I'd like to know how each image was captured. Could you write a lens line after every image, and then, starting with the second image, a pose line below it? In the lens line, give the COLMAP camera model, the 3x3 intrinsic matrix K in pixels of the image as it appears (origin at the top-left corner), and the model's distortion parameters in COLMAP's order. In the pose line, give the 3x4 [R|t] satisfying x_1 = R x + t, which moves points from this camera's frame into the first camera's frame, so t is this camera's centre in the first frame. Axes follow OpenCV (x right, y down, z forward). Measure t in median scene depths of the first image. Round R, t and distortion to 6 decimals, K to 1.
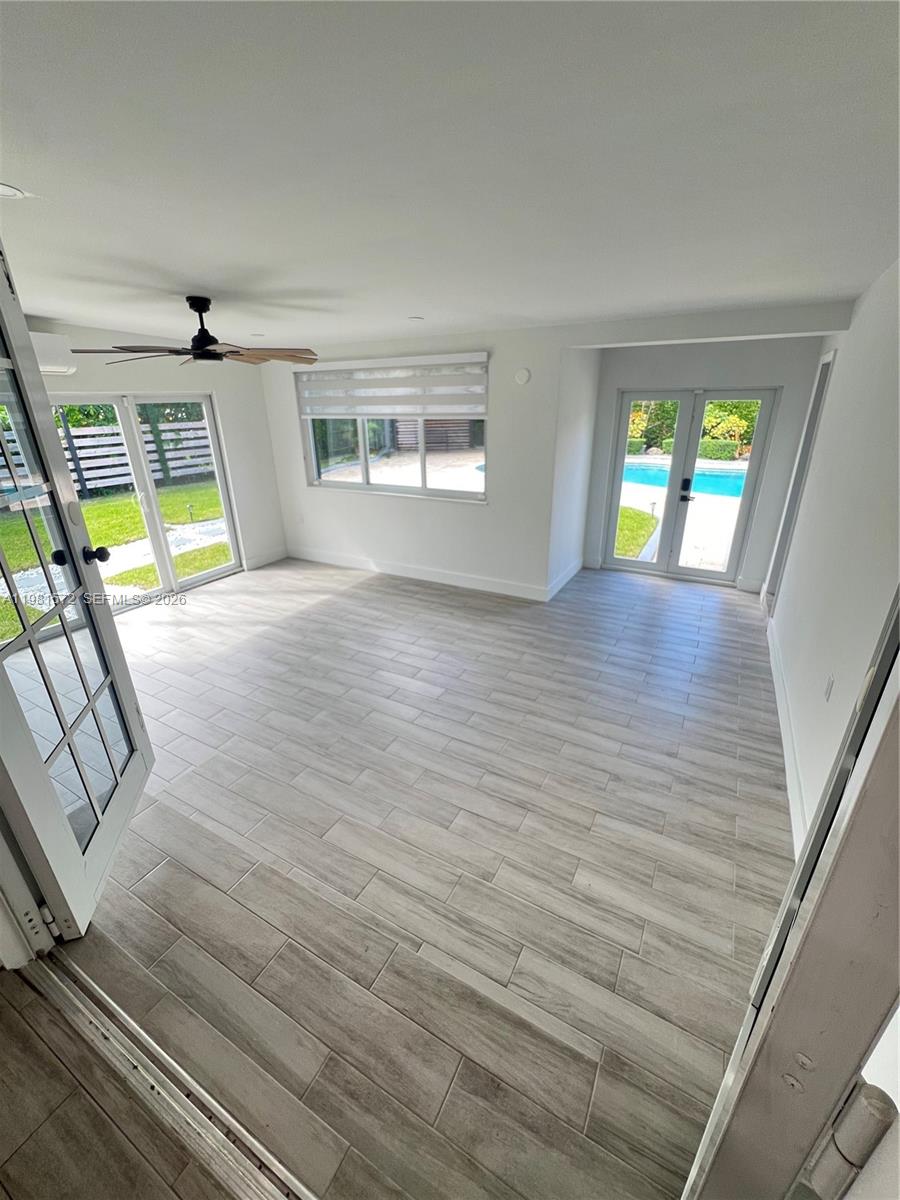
lens RADIAL K [[483.4, 0, 451.5], [0, 483.4, 598.0], [0, 0, 1]] dist [0.000356, 0.000002]
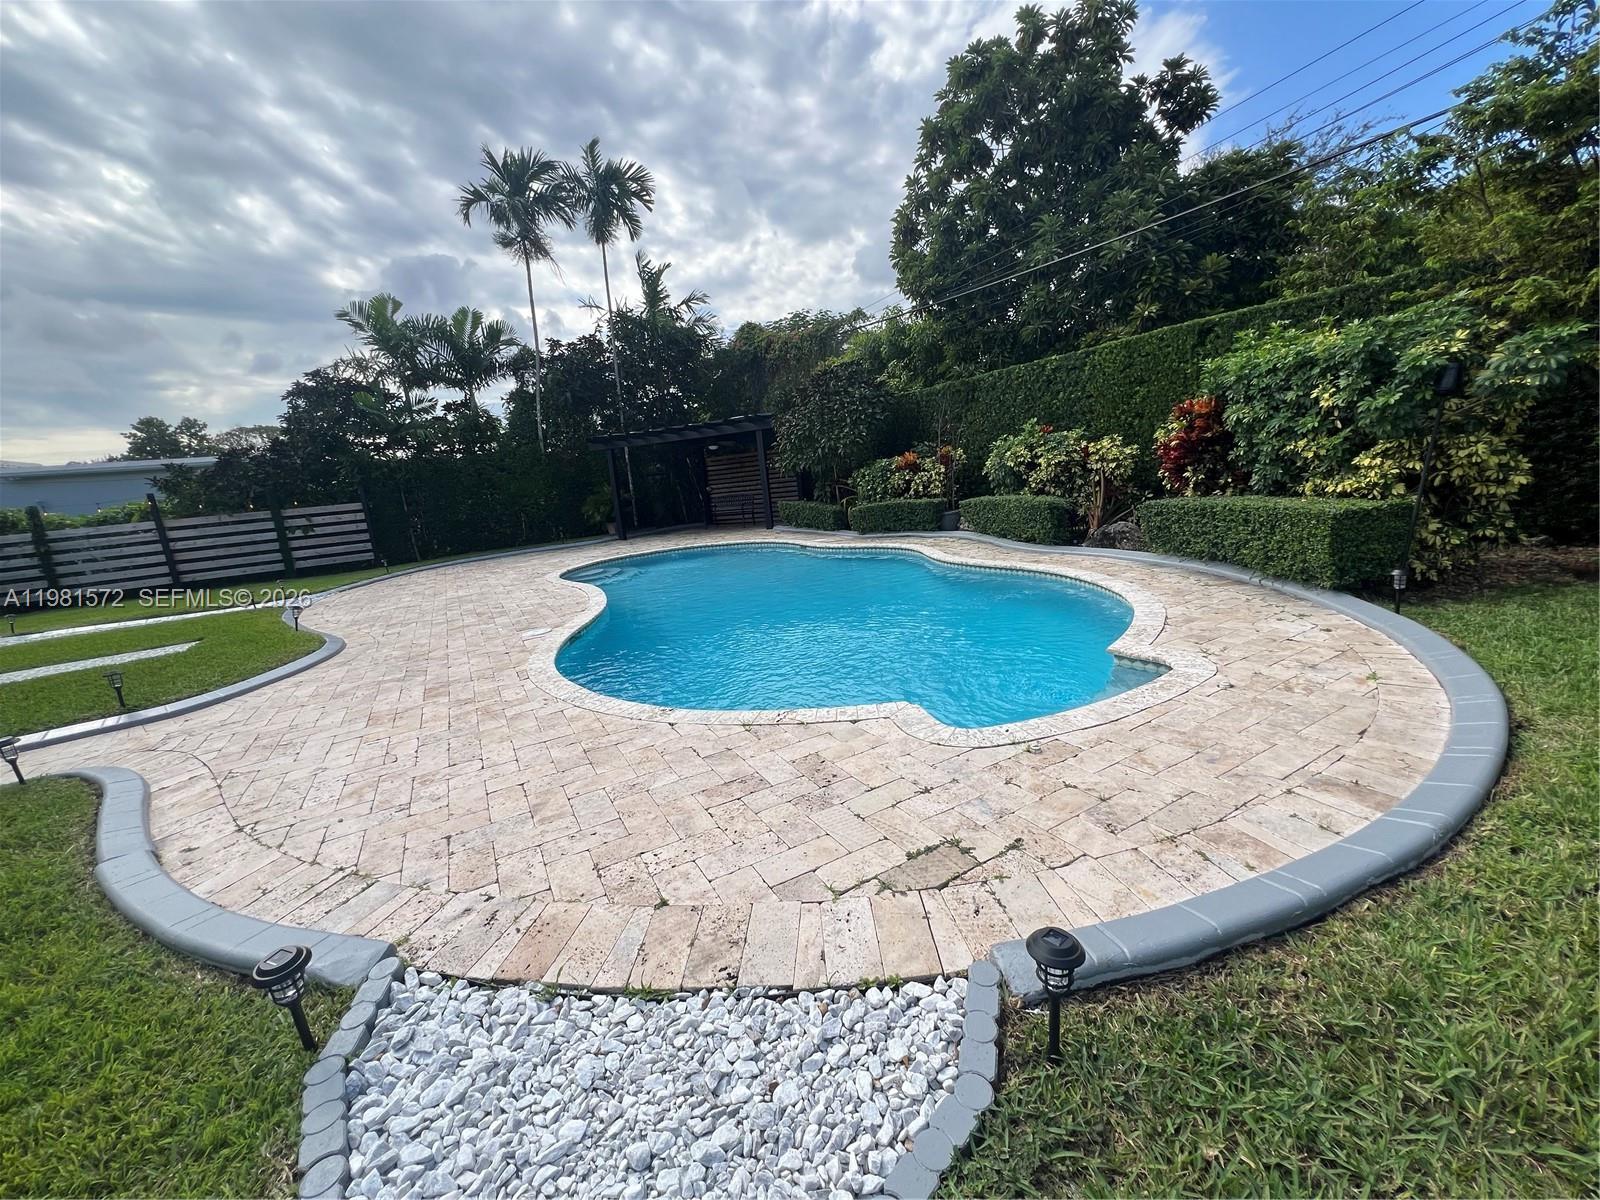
lens RADIAL K [[644.6, 0, 798.2], [0, 644.6, 600.6], [0, 0, 1]] dist [0.000356, 0.000002]
pose [[0.855735, 0.077543, -0.511571, 0.781043], [-0.140218, 0.986463, -0.085024, -0.224011], [0.498053, 0.144489, 0.855024, 0.478902]]
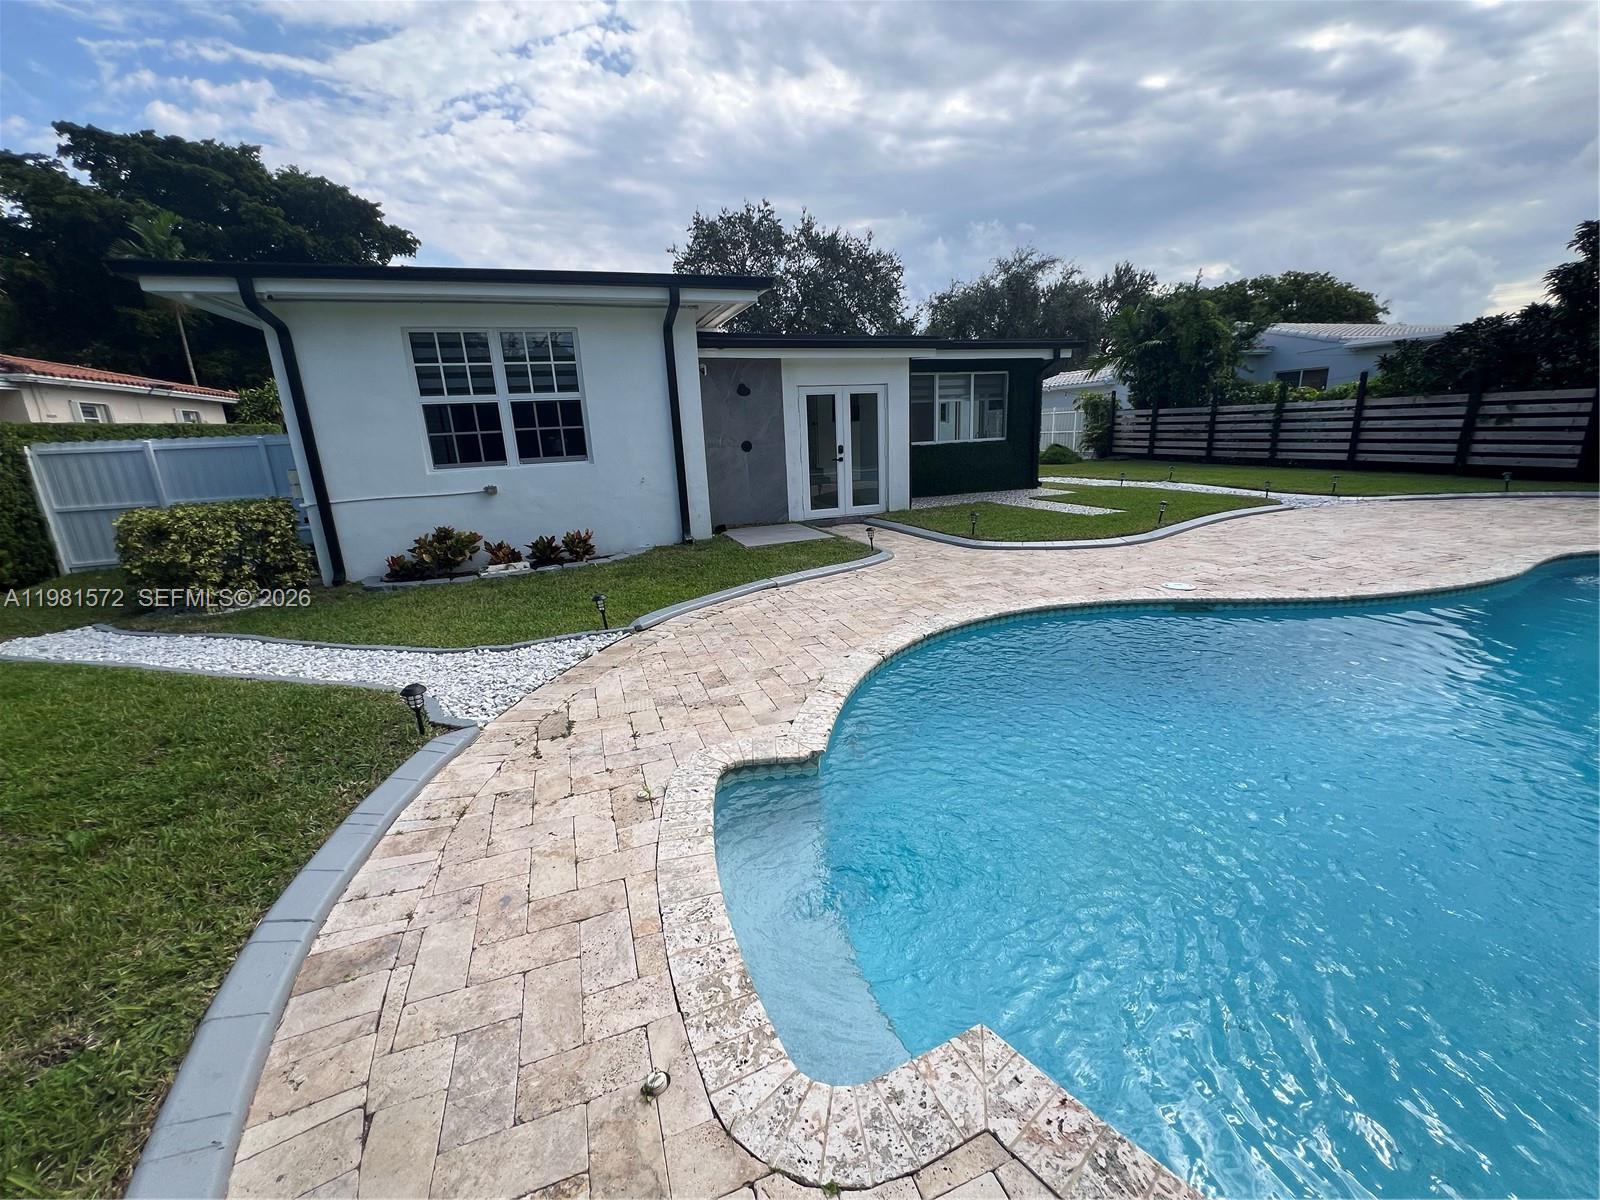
lens RADIAL K [[642.2, 0, 800.3], [0, 642.2, 594.2], [0, 0, 1]] dist [-0.001311, -0.000009]
pose [[-0.648692, 0.272395, -0.710633, 0.841063], [-0.195097, 0.843030, 0.501236, -0.379034], [0.735619, 0.463791, -0.493724, 0.833794]]
